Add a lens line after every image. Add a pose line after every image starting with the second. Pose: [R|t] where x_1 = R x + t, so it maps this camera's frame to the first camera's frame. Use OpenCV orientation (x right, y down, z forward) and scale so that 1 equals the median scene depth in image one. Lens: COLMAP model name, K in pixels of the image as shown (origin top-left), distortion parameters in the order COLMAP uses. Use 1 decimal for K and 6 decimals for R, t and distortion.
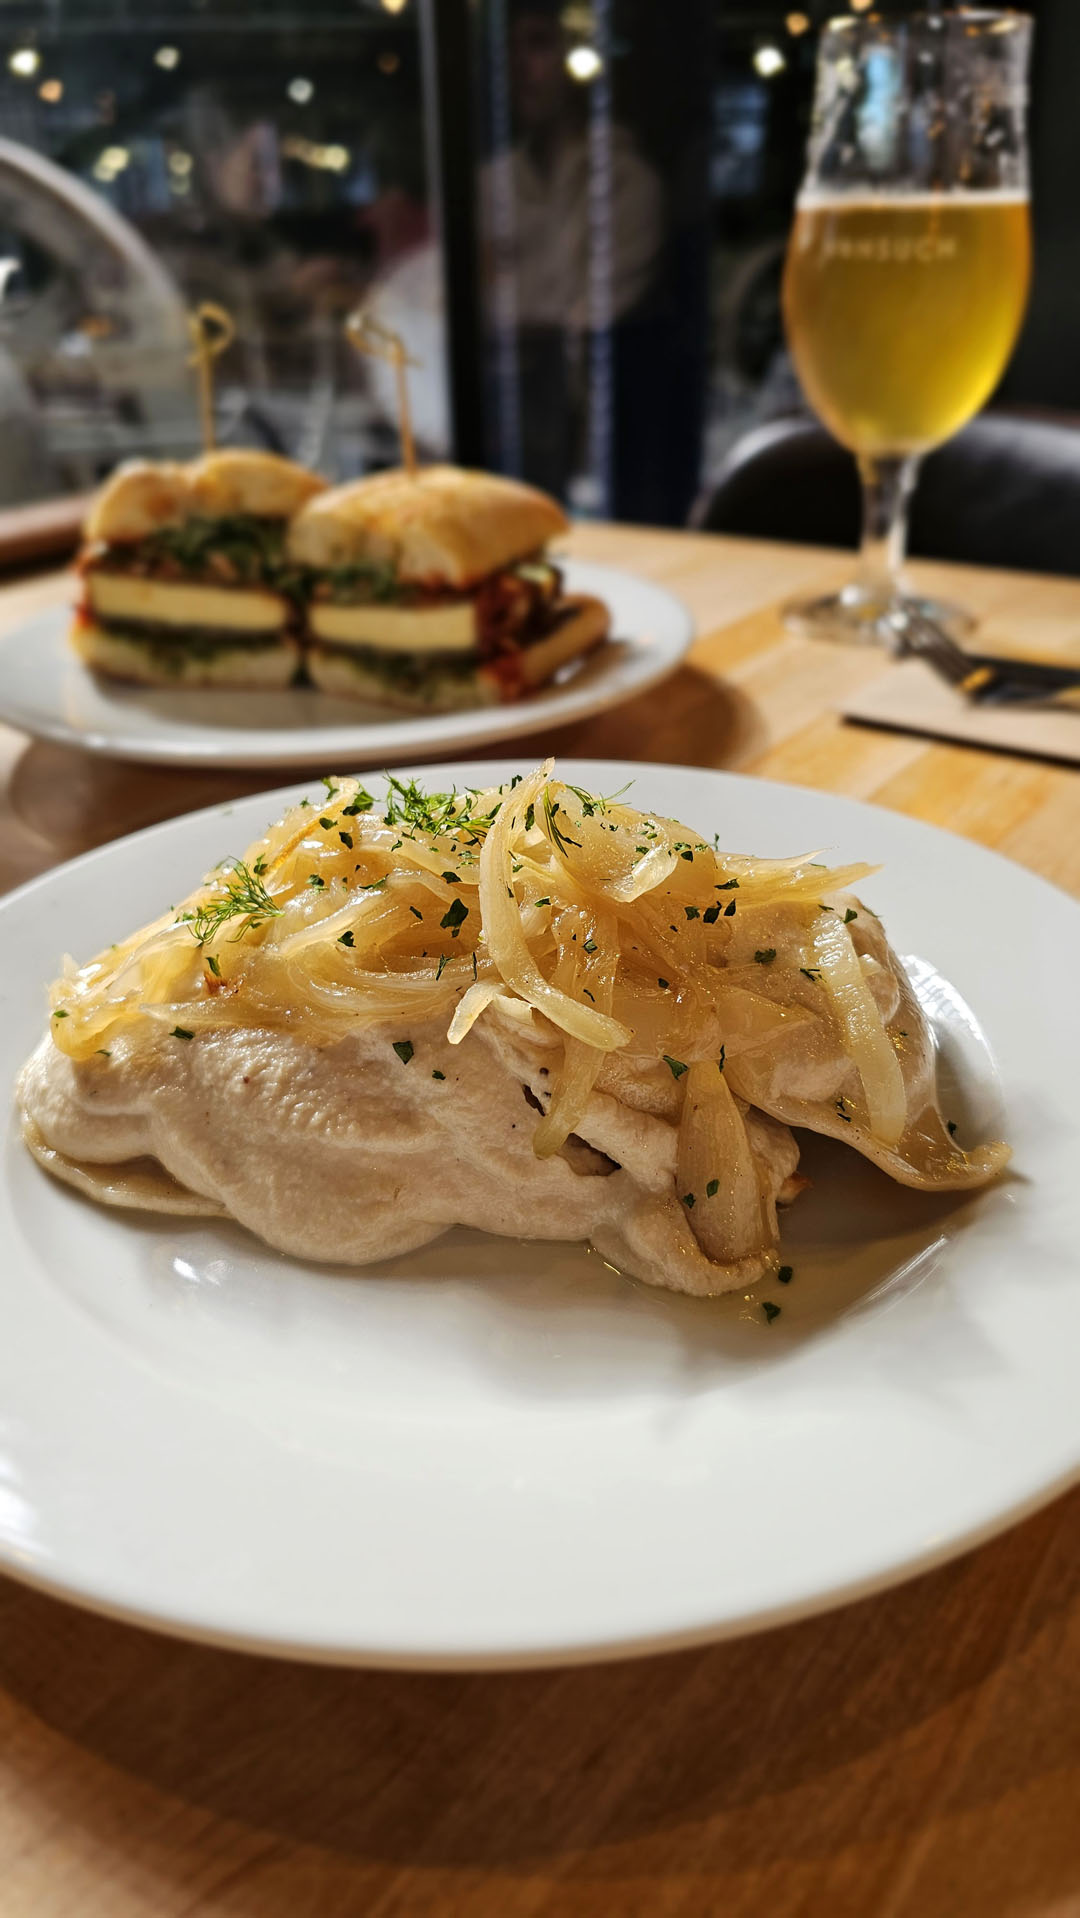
lens RADIAL K [[1279.0, 0, 540.0], [0, 1279.0, 959.0], [0, 0, 1]] dist [0.040920, -0.085275]
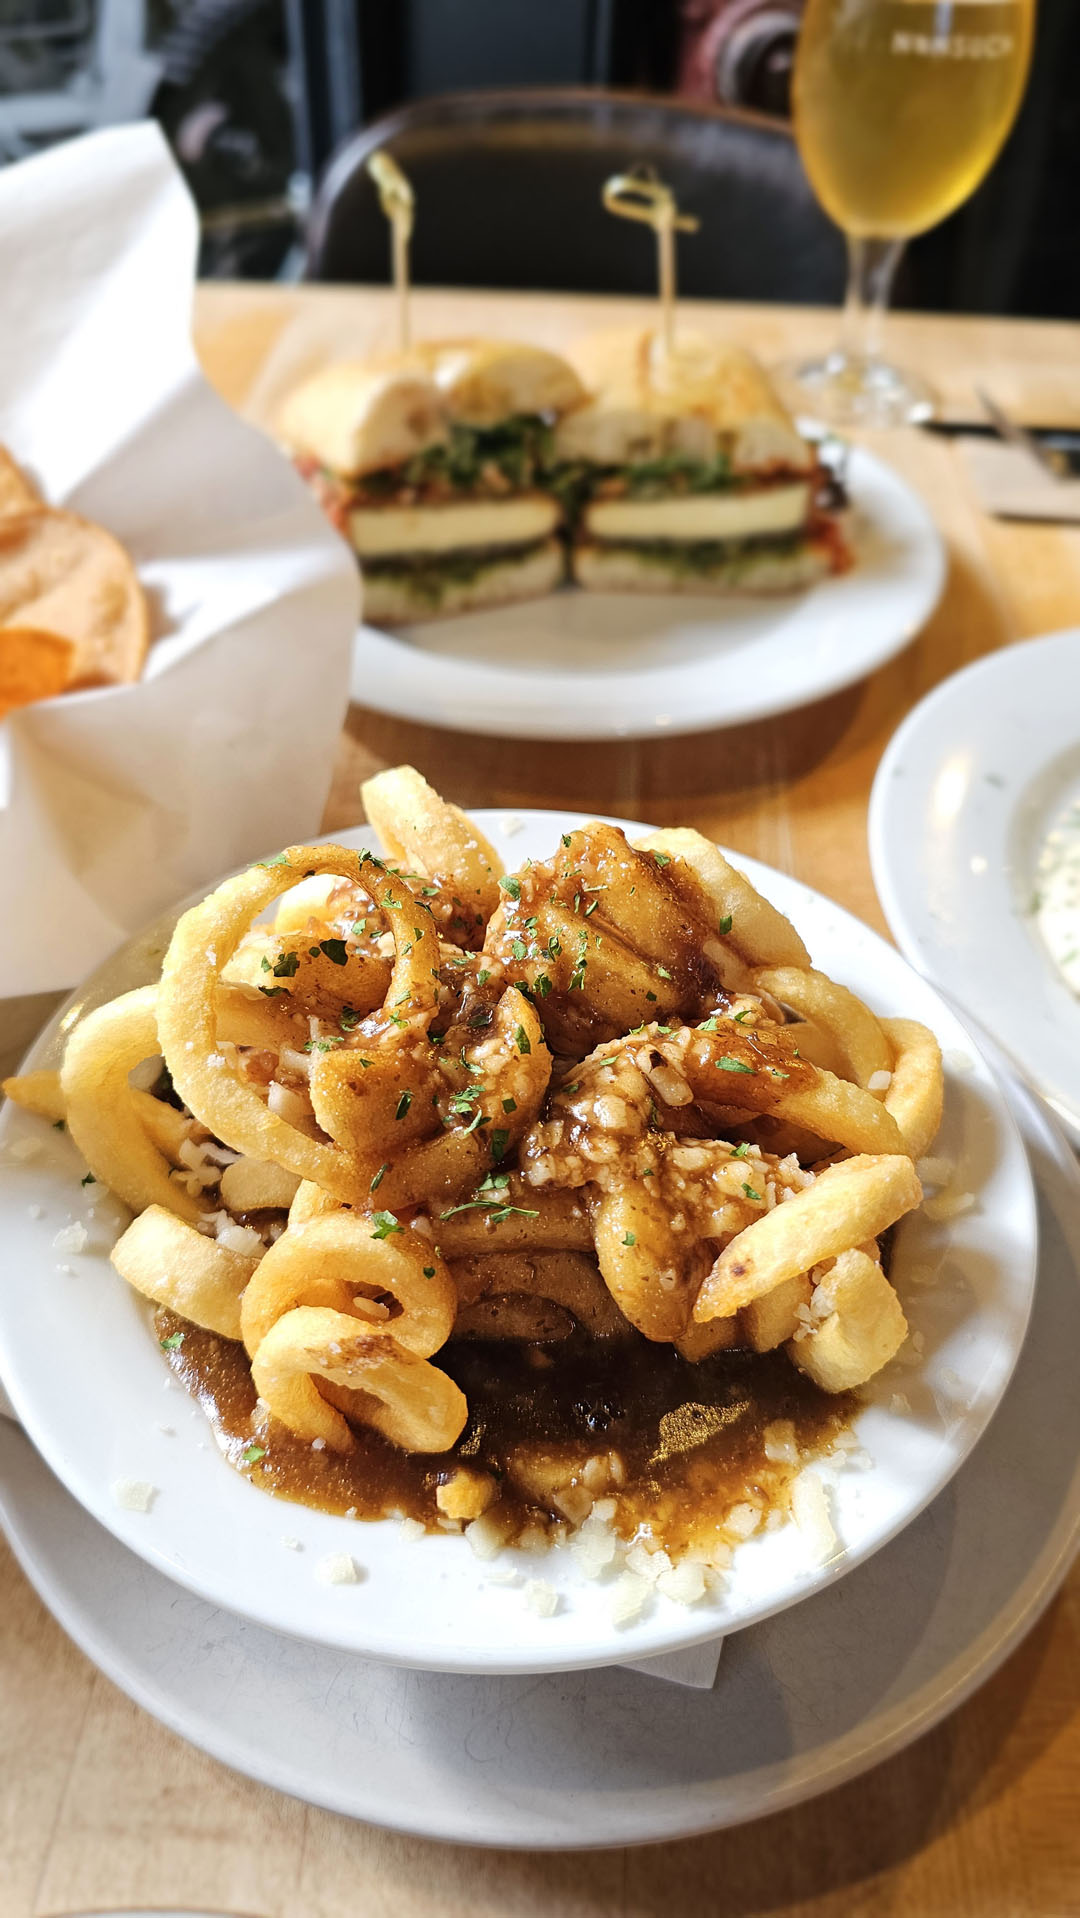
lens RADIAL K [[1328.0, 0, 540.0], [0, 1328.0, 959.0], [0, 0, 1]] dist [-0.006128, -0.010225]
pose [[0.848842, -0.333980, 0.409786, -1.448934], [0.226984, 0.930327, 0.288045, -0.509133], [-0.477436, -0.151490, 0.865509, 0.247457]]
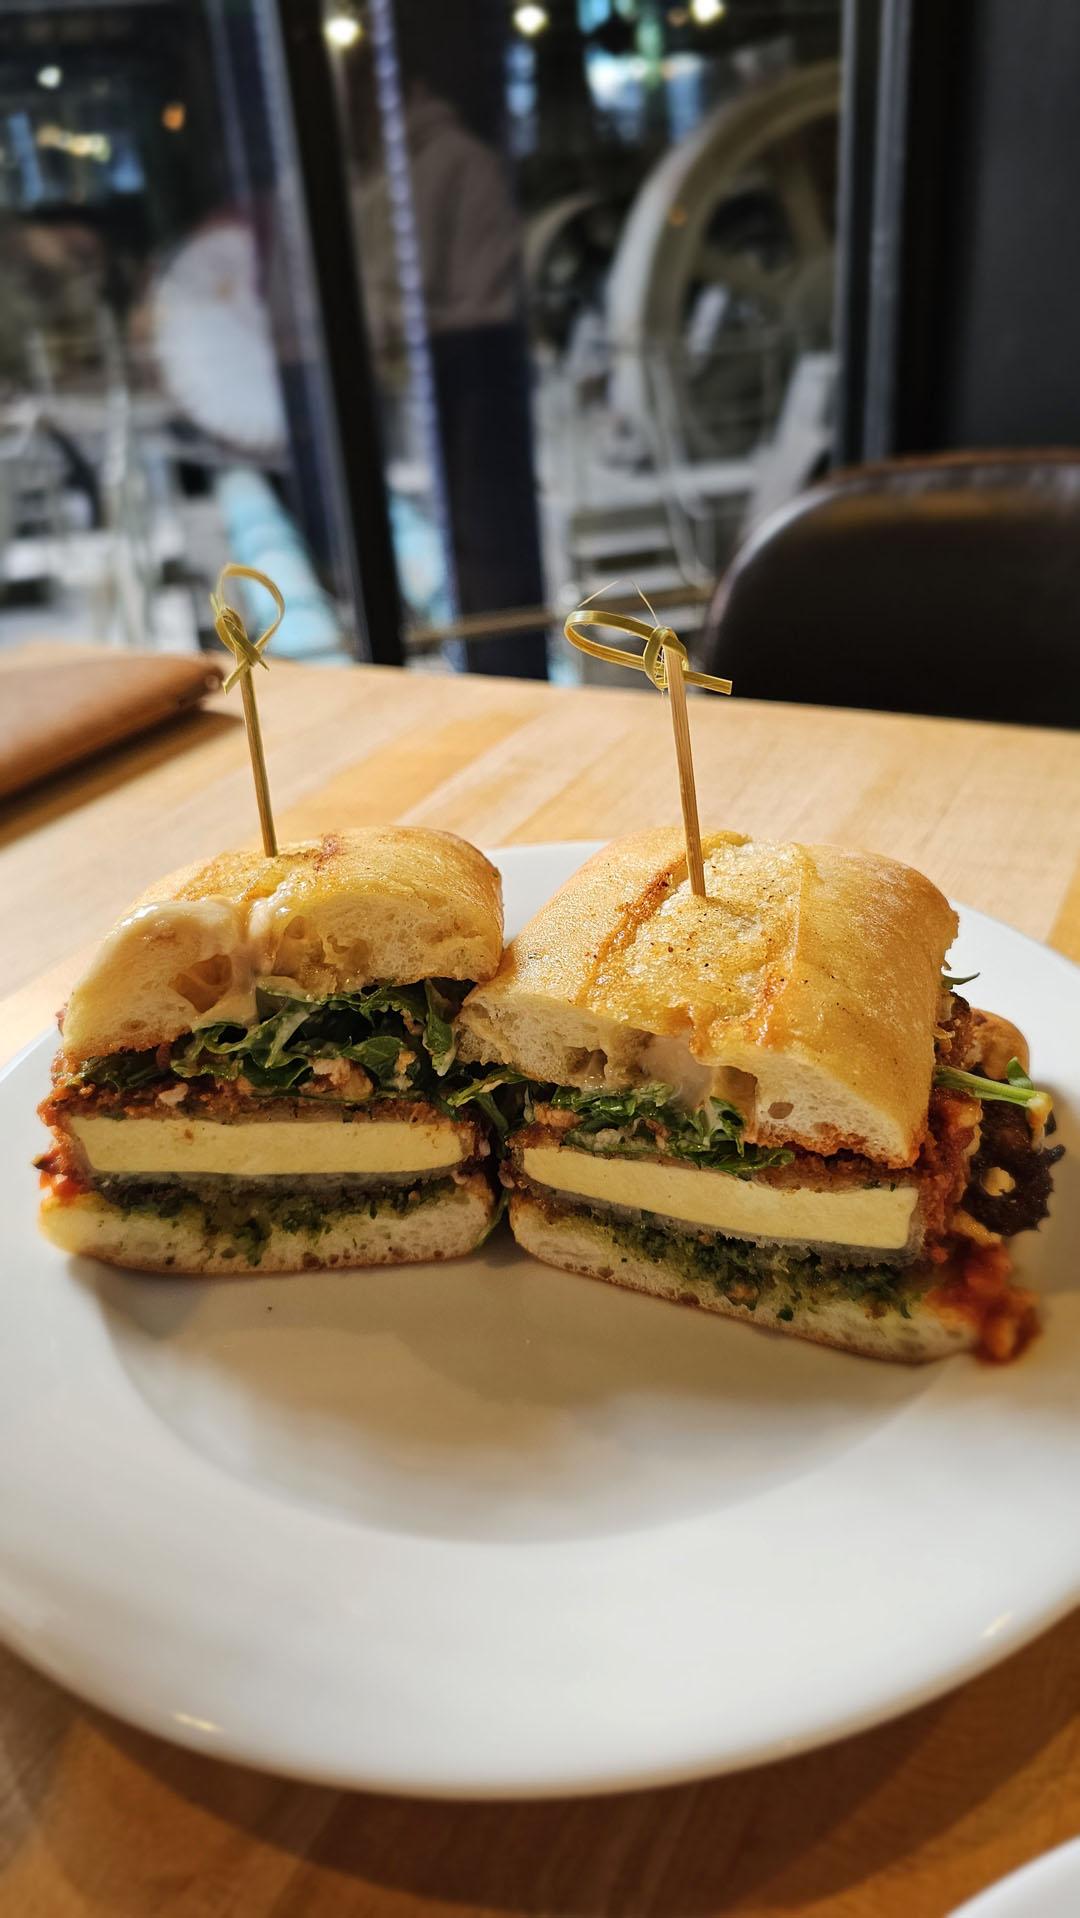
lens RADIAL K [[1328.0, 0, 540.0], [0, 1328.0, 959.0], [0, 0, 1]] dist [-0.006128, -0.010225]
pose [[0.988515, -0.116090, 0.096757, -0.431177], [0.115750, 0.993236, 0.009143, -0.705586], [-0.097164, 0.002161, 0.995266, 0.930142]]
